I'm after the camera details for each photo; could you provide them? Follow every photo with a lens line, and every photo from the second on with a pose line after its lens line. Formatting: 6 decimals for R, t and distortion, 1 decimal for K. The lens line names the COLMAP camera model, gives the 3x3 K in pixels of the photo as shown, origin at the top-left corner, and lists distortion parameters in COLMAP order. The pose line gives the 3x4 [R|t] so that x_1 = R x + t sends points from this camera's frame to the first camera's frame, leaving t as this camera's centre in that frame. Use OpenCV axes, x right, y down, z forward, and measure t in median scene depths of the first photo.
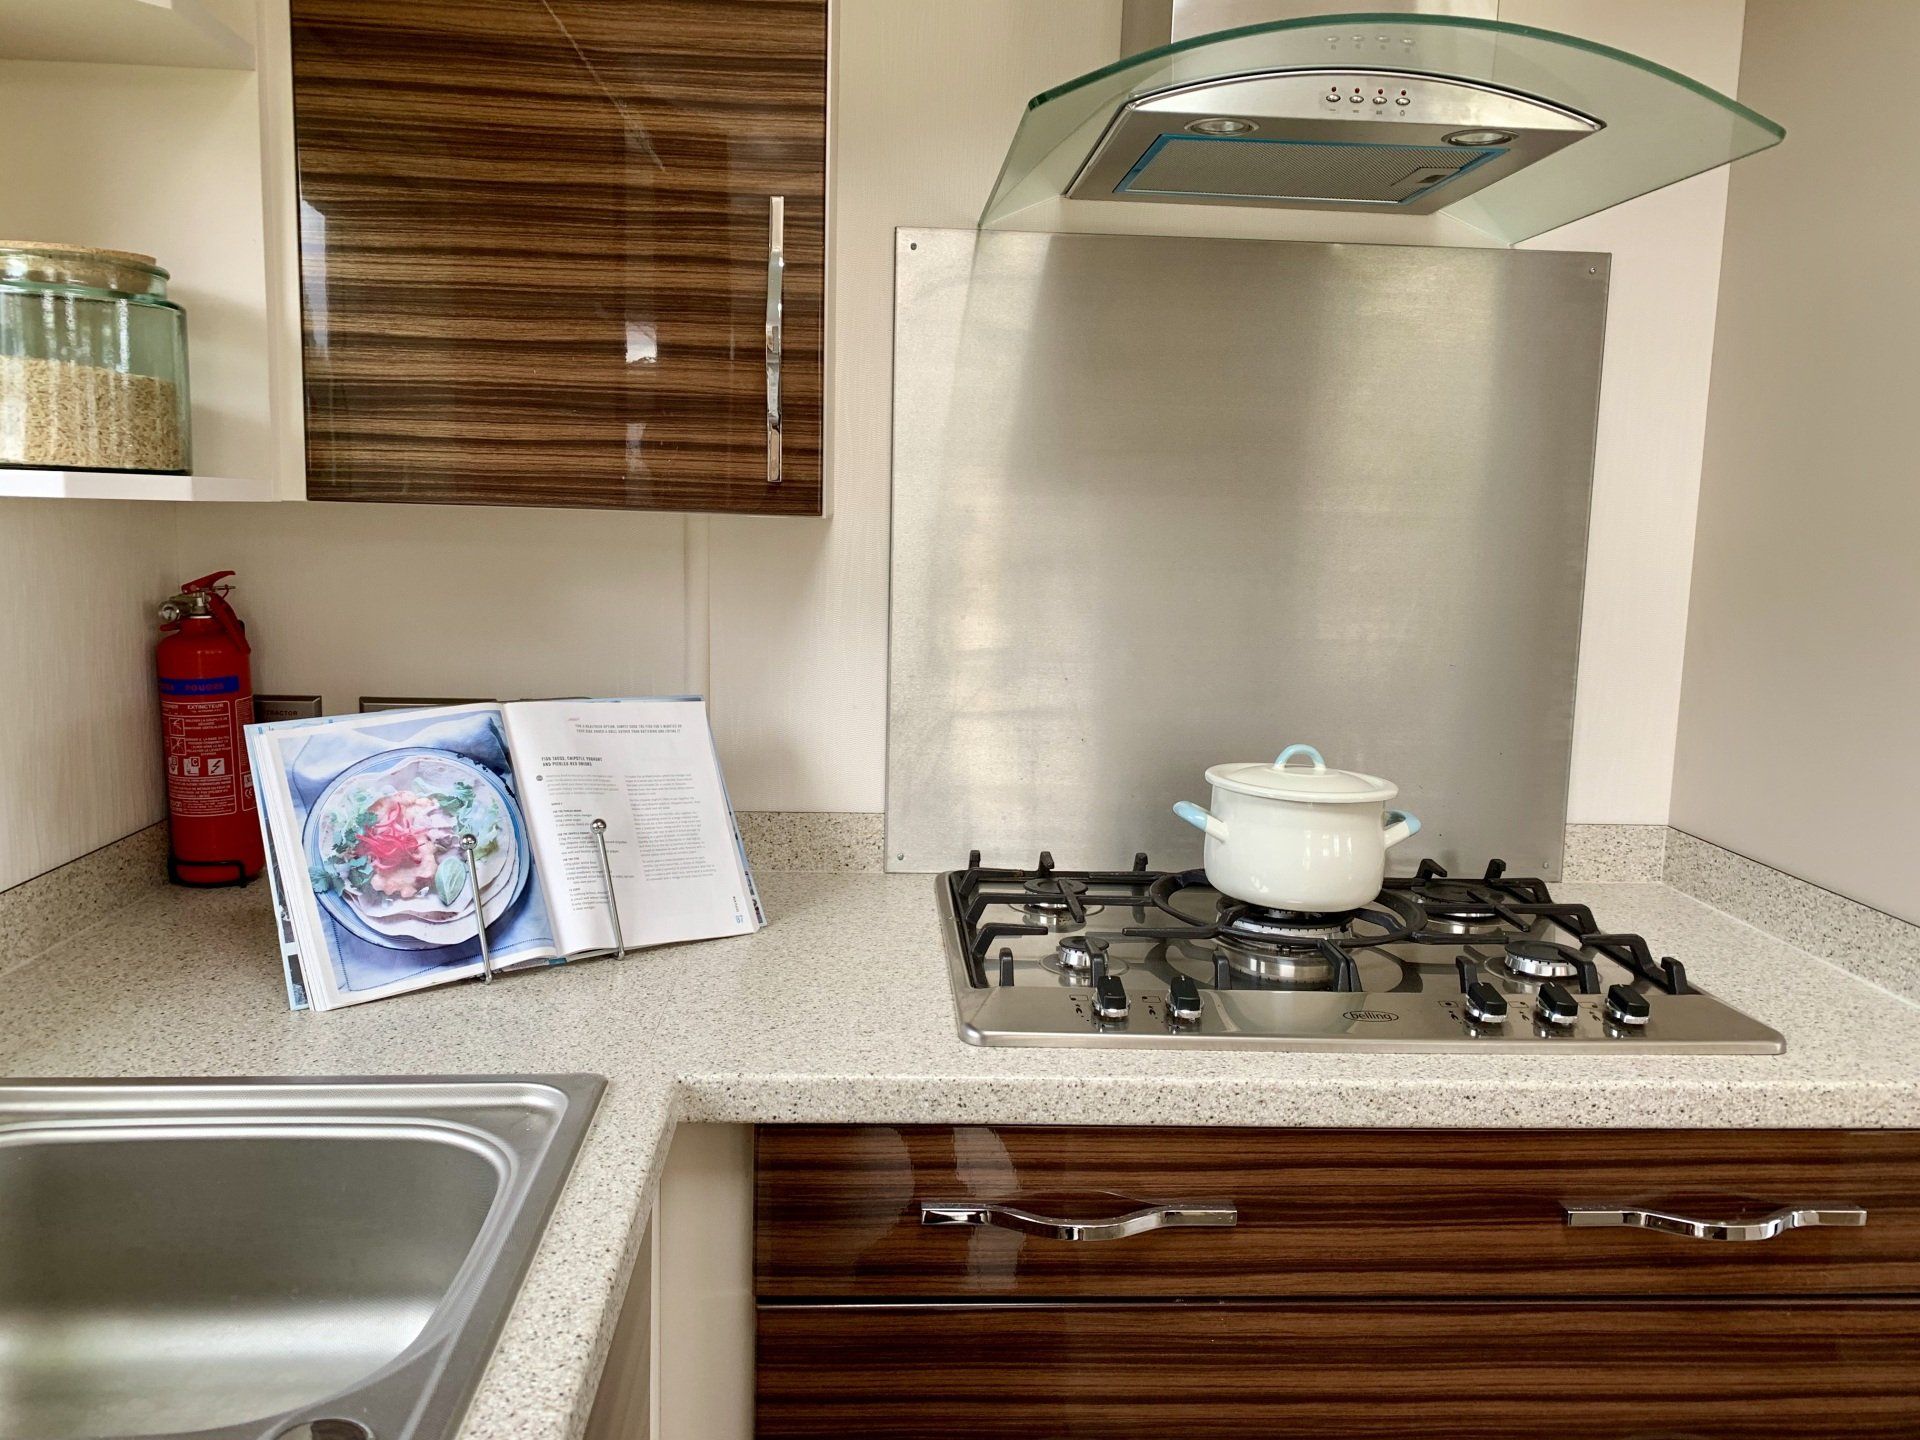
lens RADIAL K [[1440.2, 0, 952.0], [0, 1440.2, 709.6], [0, 0, 1]] dist [0.042226, -0.054408]
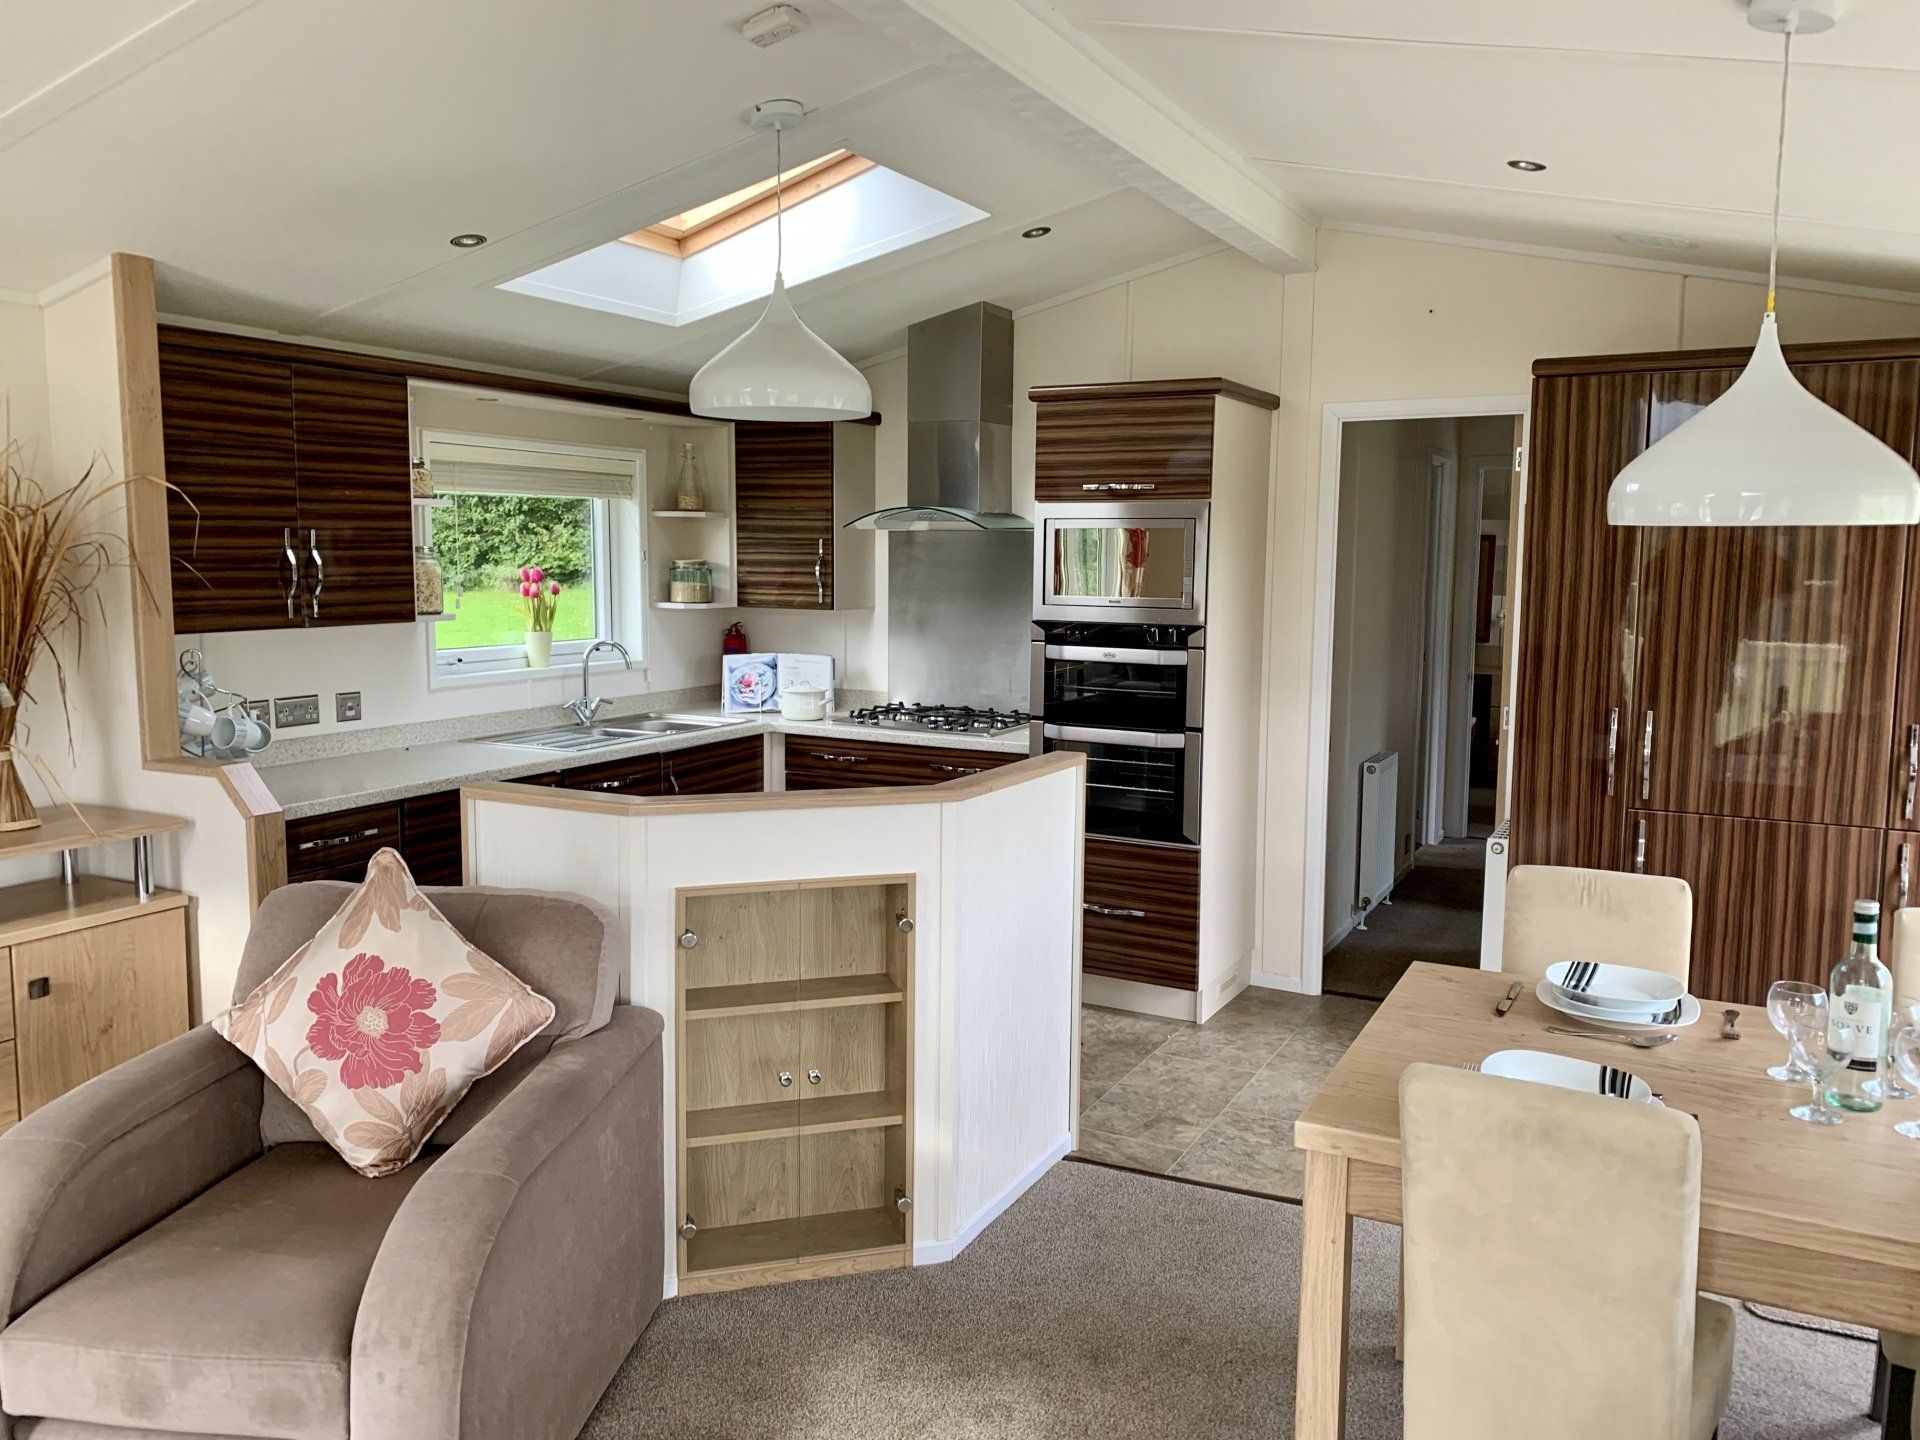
lens RADIAL K [[1440.2, 0, 957.8], [0, 1440.2, 714.4], [0, 0, 1]] dist [0.042226, -0.054408]
pose [[0.849262, 0.039612, -0.526483, 2.554622], [-0.054886, 0.998402, -0.013417, 0.217232], [0.525111, 0.040291, 0.850080, -2.487108]]
